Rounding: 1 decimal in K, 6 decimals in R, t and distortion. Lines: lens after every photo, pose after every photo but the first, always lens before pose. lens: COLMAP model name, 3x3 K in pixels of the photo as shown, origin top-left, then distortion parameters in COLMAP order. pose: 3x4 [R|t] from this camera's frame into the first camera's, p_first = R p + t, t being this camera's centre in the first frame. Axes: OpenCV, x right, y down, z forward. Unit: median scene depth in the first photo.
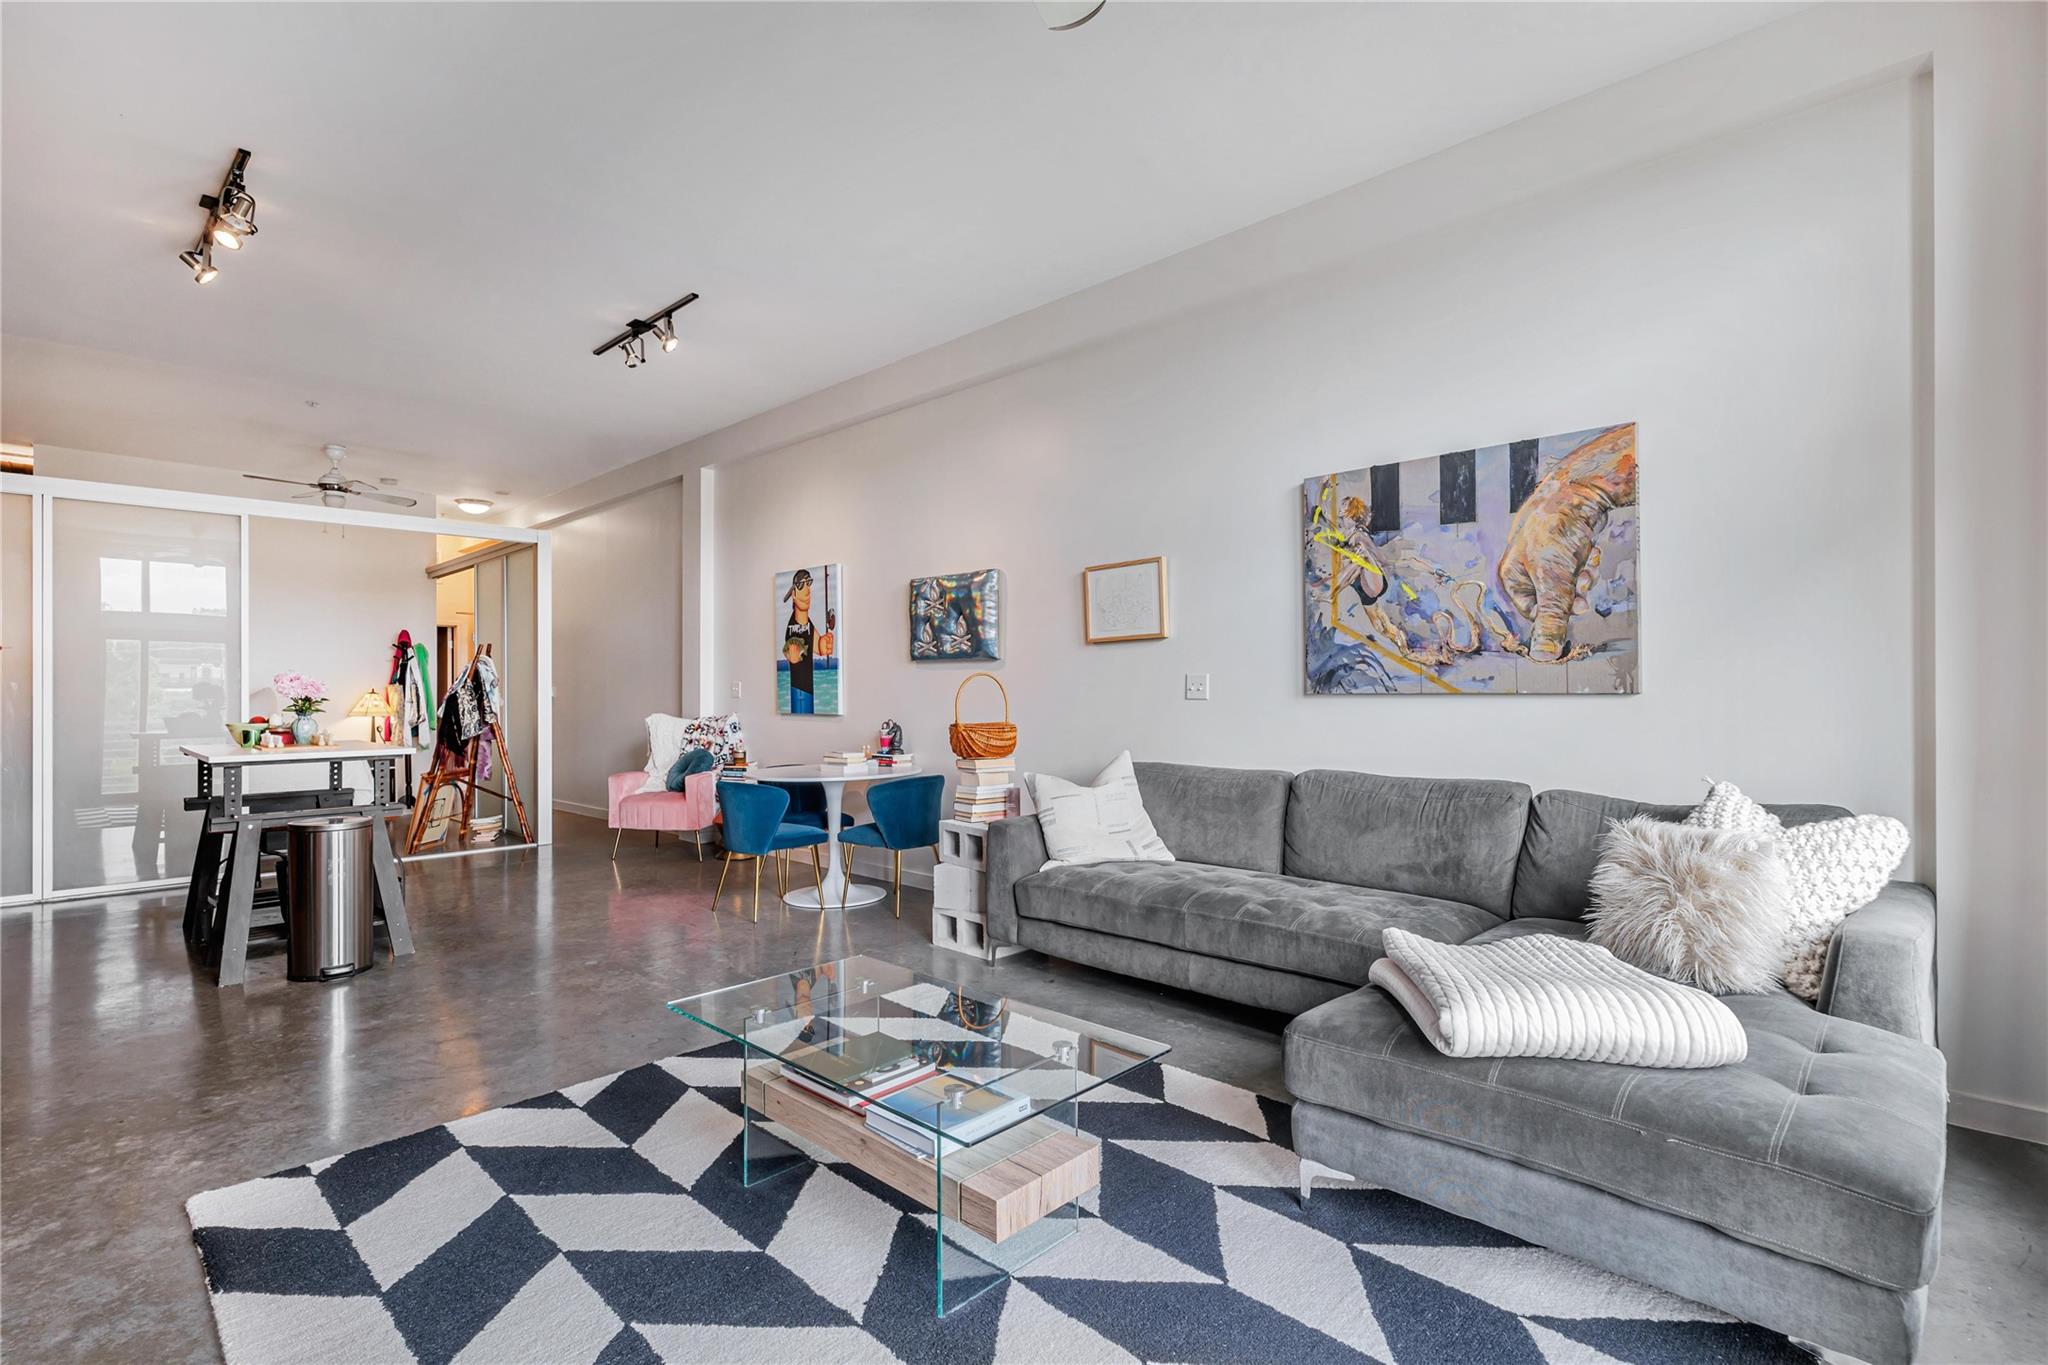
lens RADIAL K [[951.1, 0, 1026.2], [0, 951.1, 688.9], [0, 0, 1]] dist [0.001142, 0.000693]
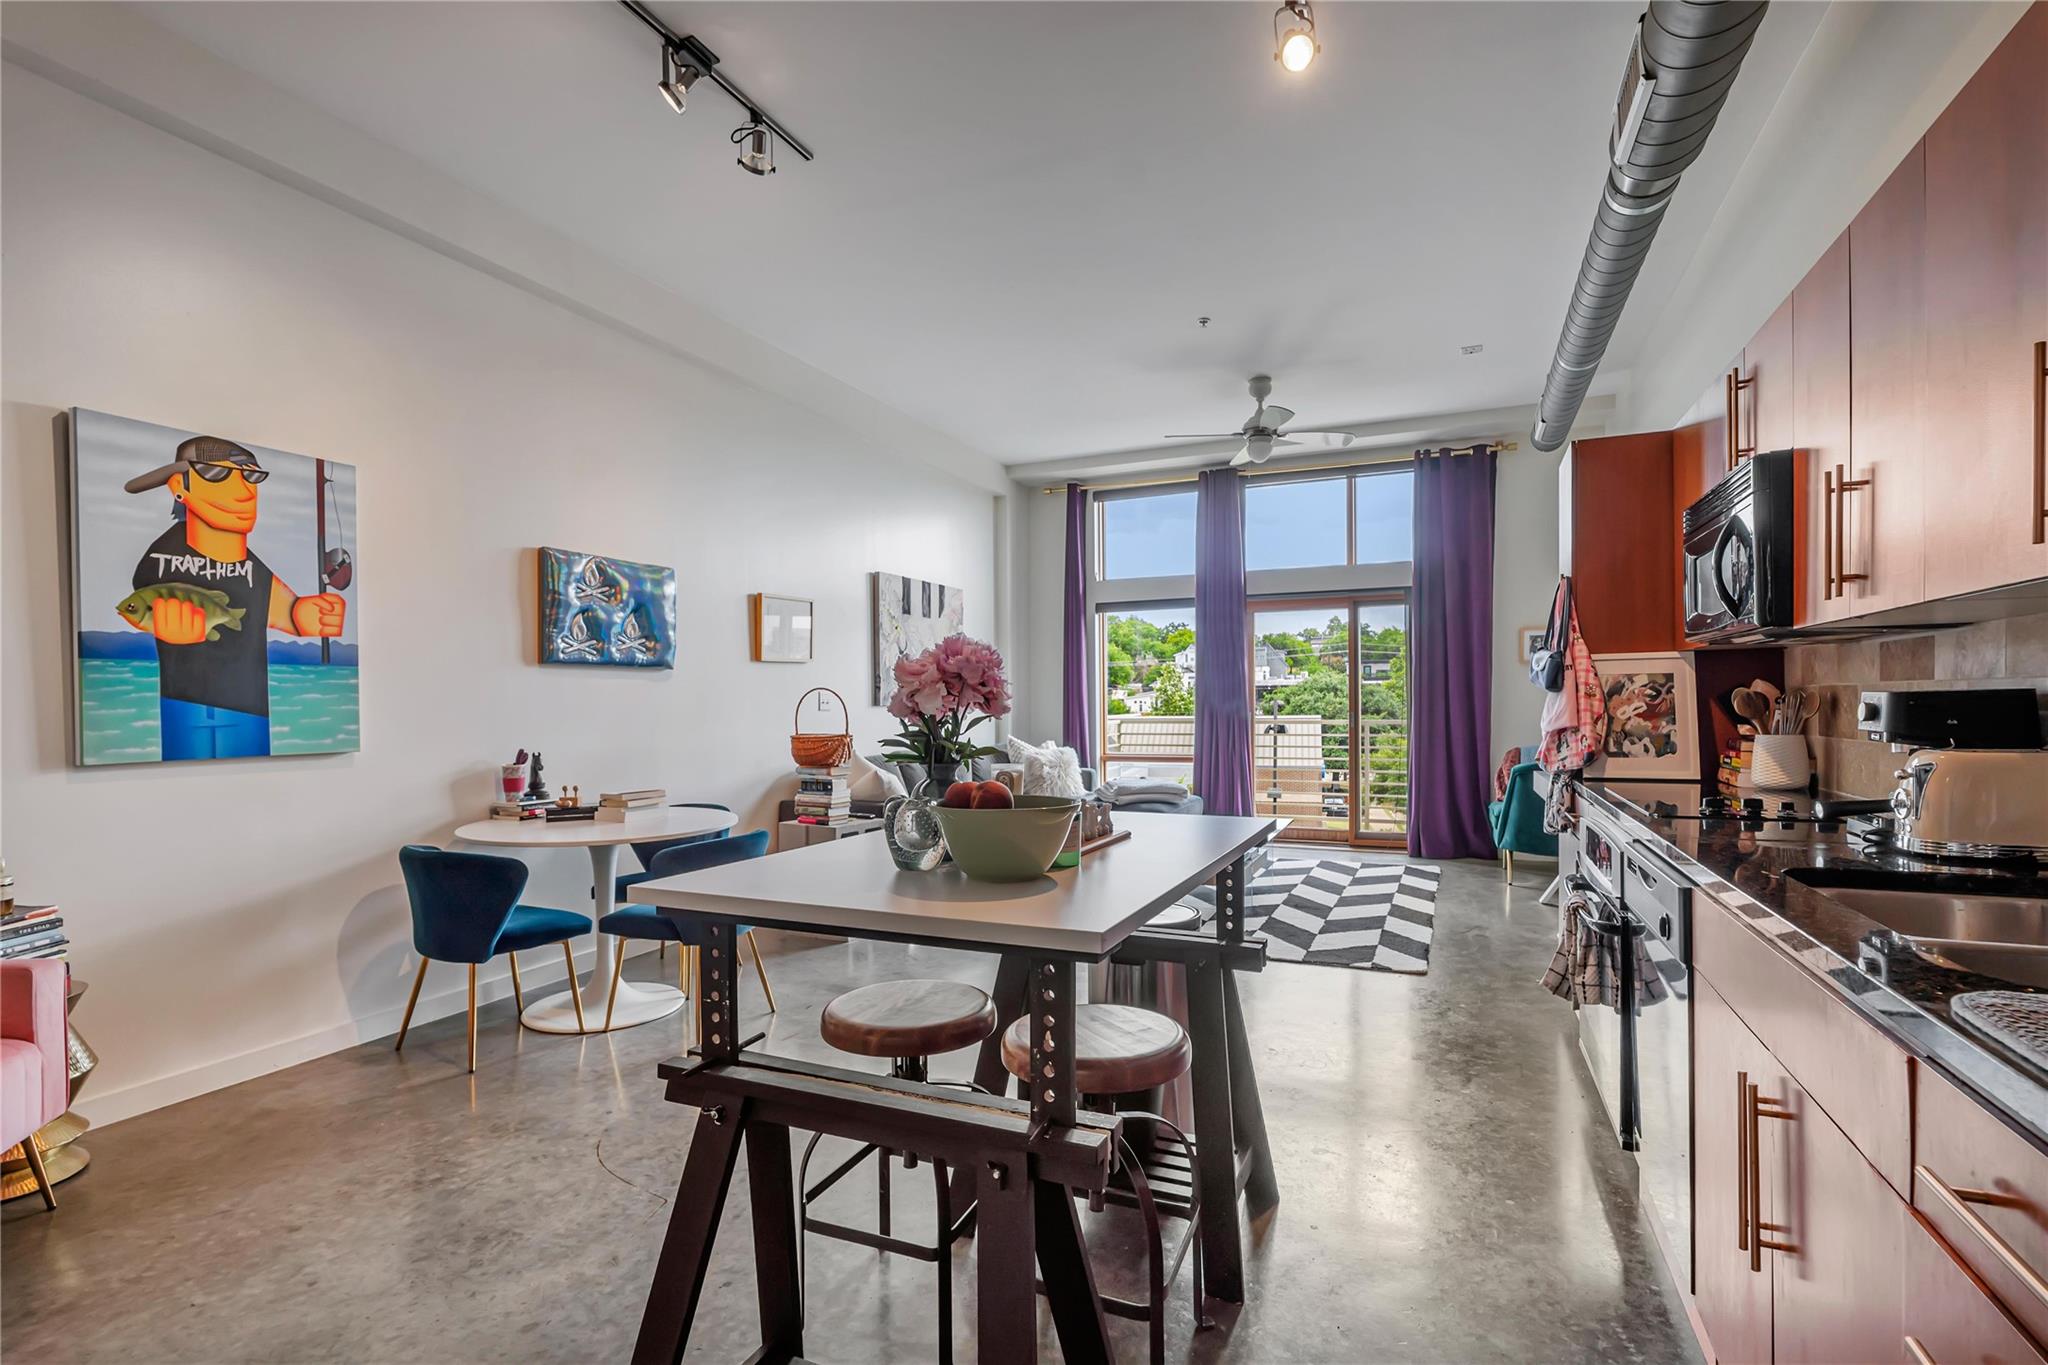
lens RADIAL K [[981.9, 0, 1021.8], [0, 981.9, 713.4], [0, 0, 1]] dist [0.000136, 0.000194]
pose [[-0.347953, -0.003449, 0.937506, -0.835545], [0.011980, 0.999895, 0.008125, 0.005770], [-0.937435, 0.014059, -0.347875, 0.837393]]
